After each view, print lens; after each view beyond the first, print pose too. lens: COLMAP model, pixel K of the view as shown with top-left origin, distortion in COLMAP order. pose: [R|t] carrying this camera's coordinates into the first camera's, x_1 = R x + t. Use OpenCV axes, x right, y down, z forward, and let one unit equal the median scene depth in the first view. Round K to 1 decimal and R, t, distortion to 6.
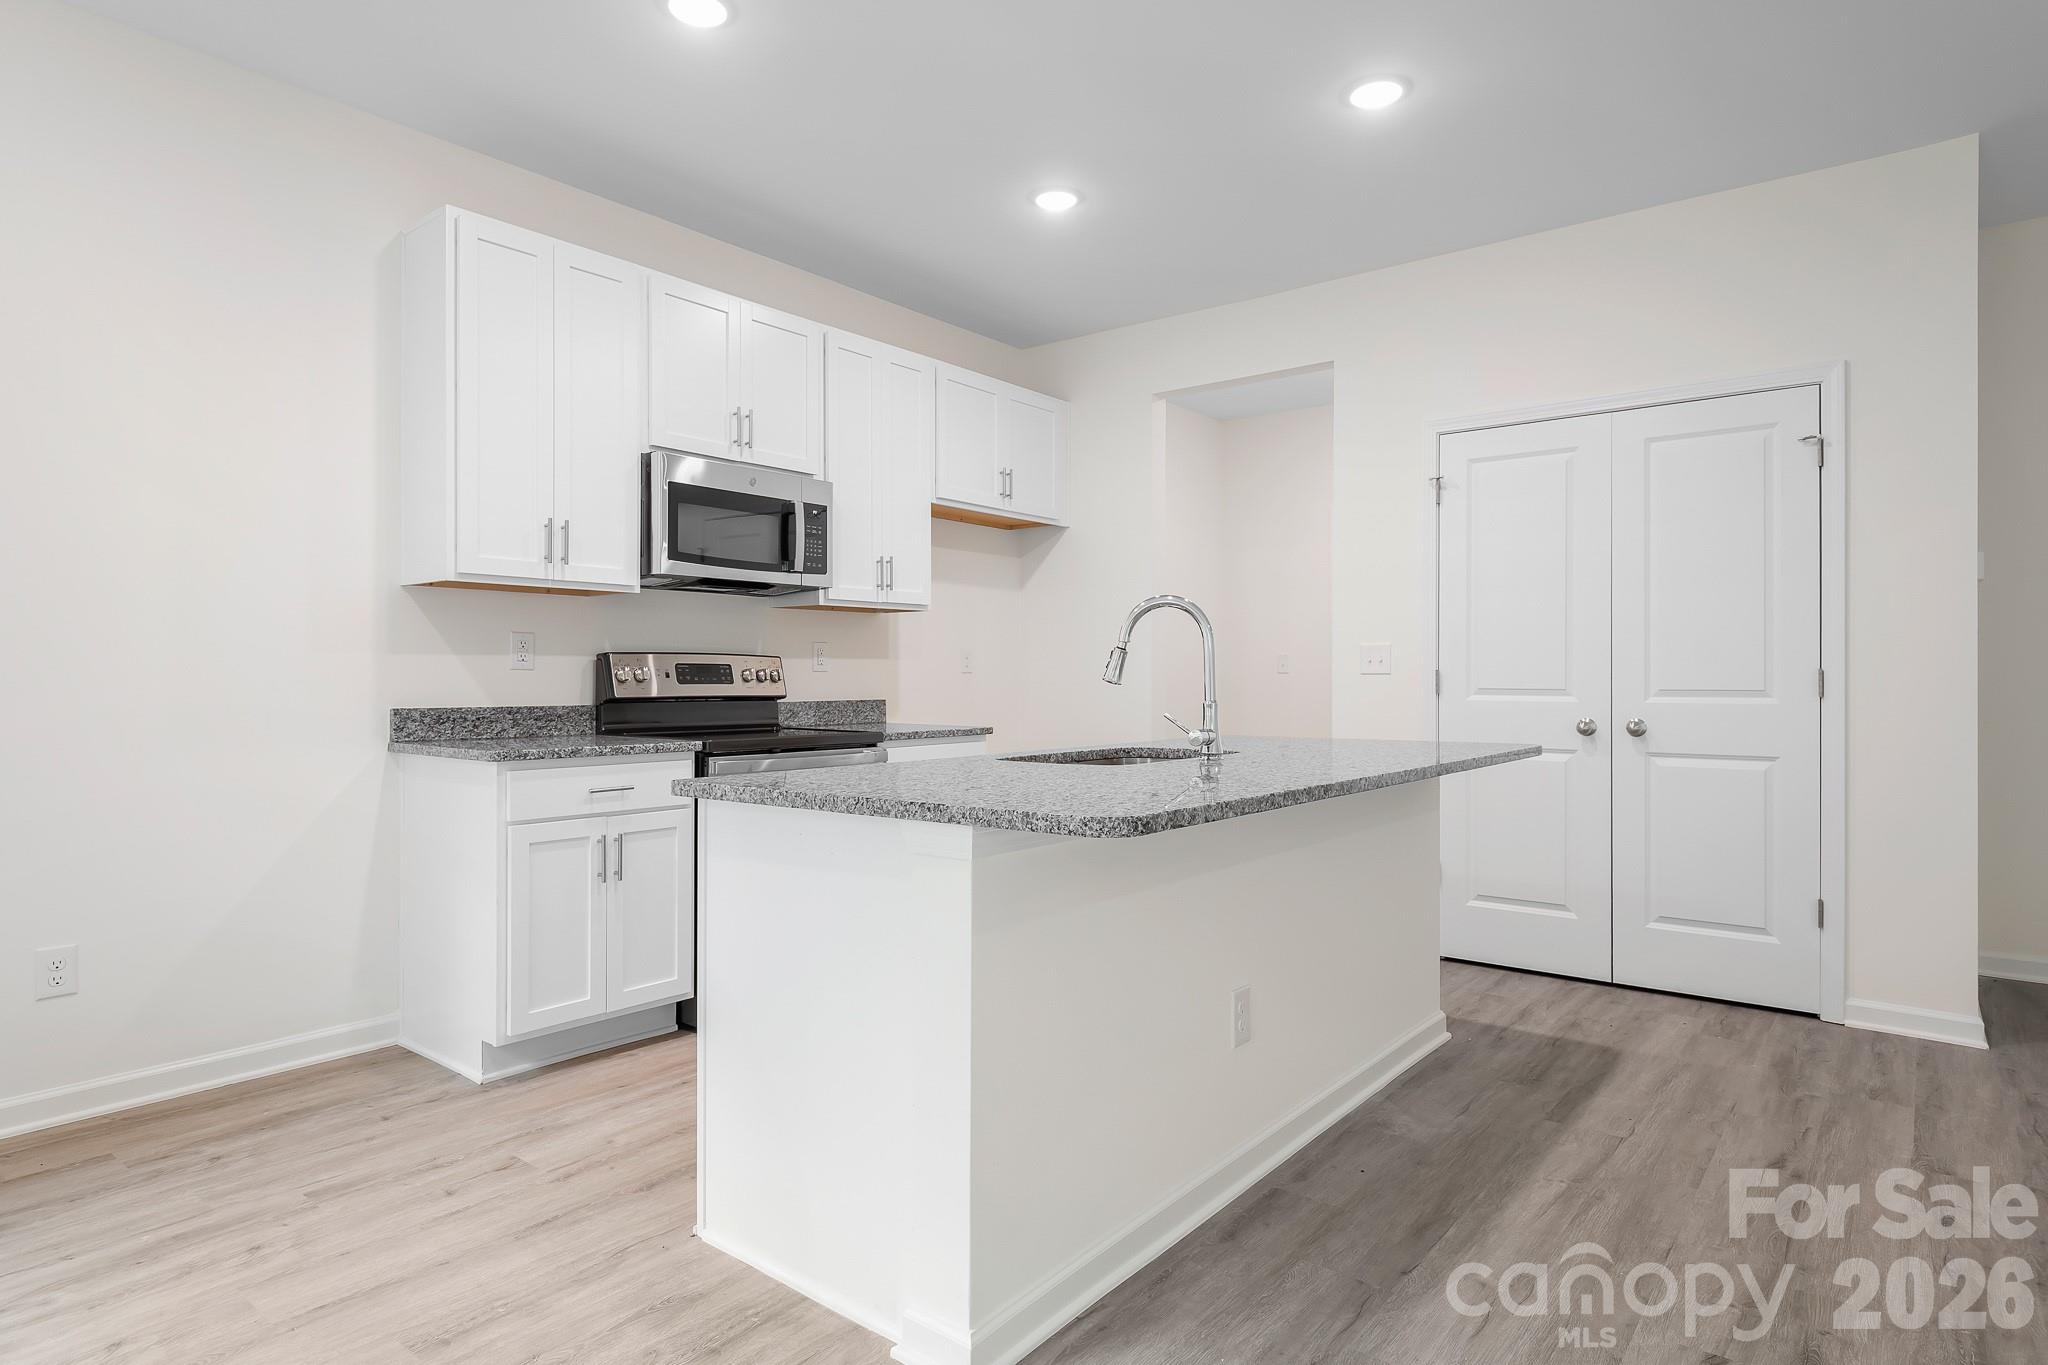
lens RADIAL K [[1139.3, 0, 1014.0], [0, 1139.3, 669.5], [0, 0, 1]] dist [0.000457, -0.000082]
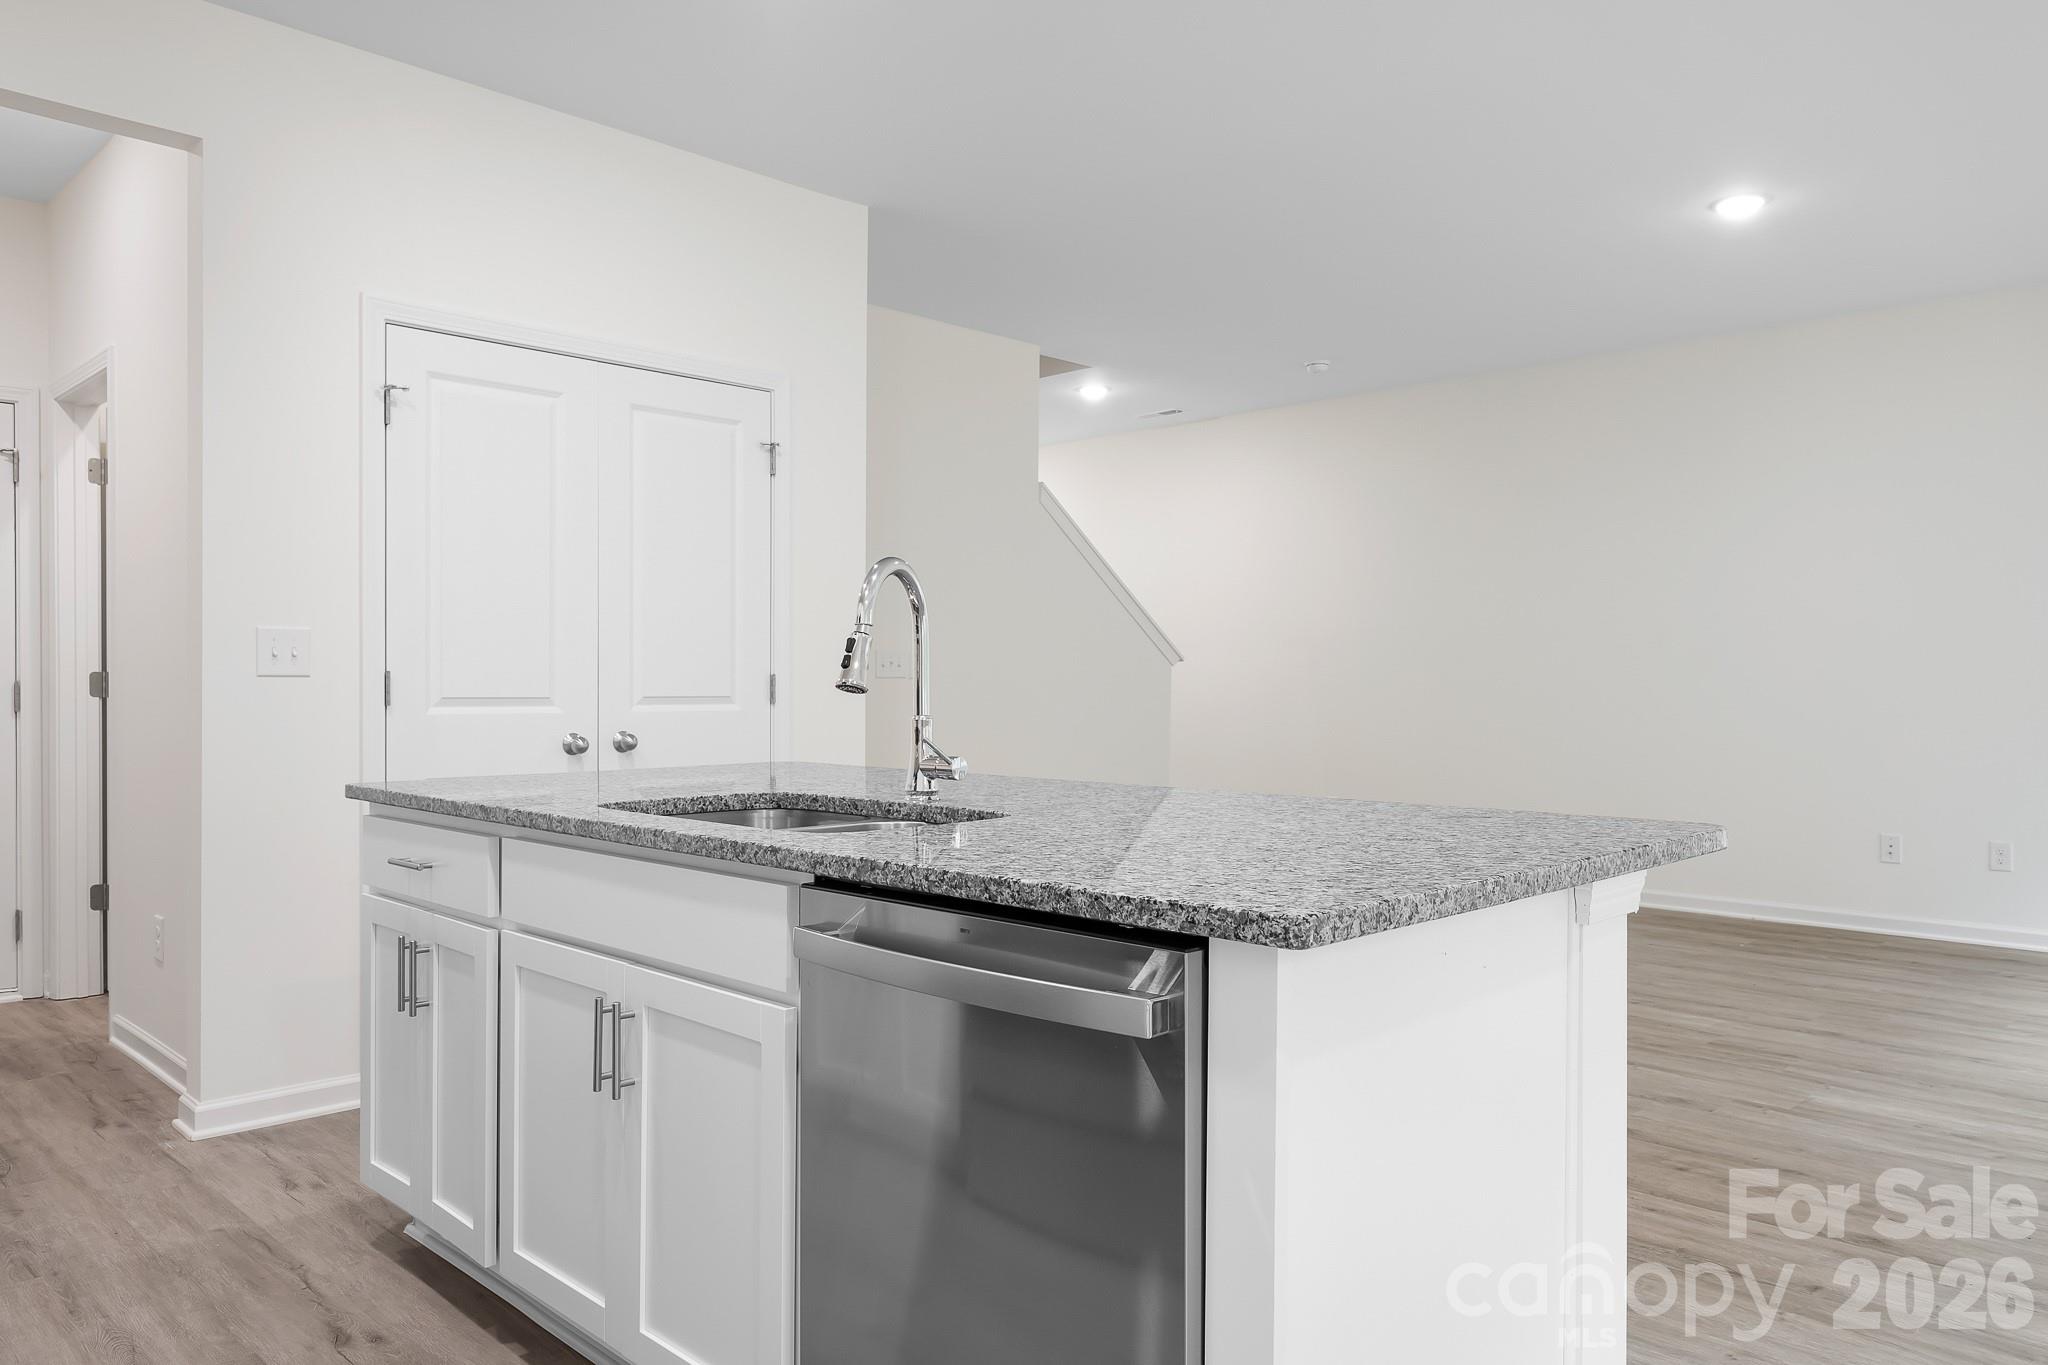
lens RADIAL K [[1397.0, 0, 1020.1], [0, 1397.0, 720.6], [0, 0, 1]] dist [0.002324, 0.015198]
pose [[0.127762, -0.025381, 0.991480, -0.487911], [-0.007493, 0.999619, 0.026555, 0.005453], [-0.991777, -0.010822, 0.127523, 0.602949]]
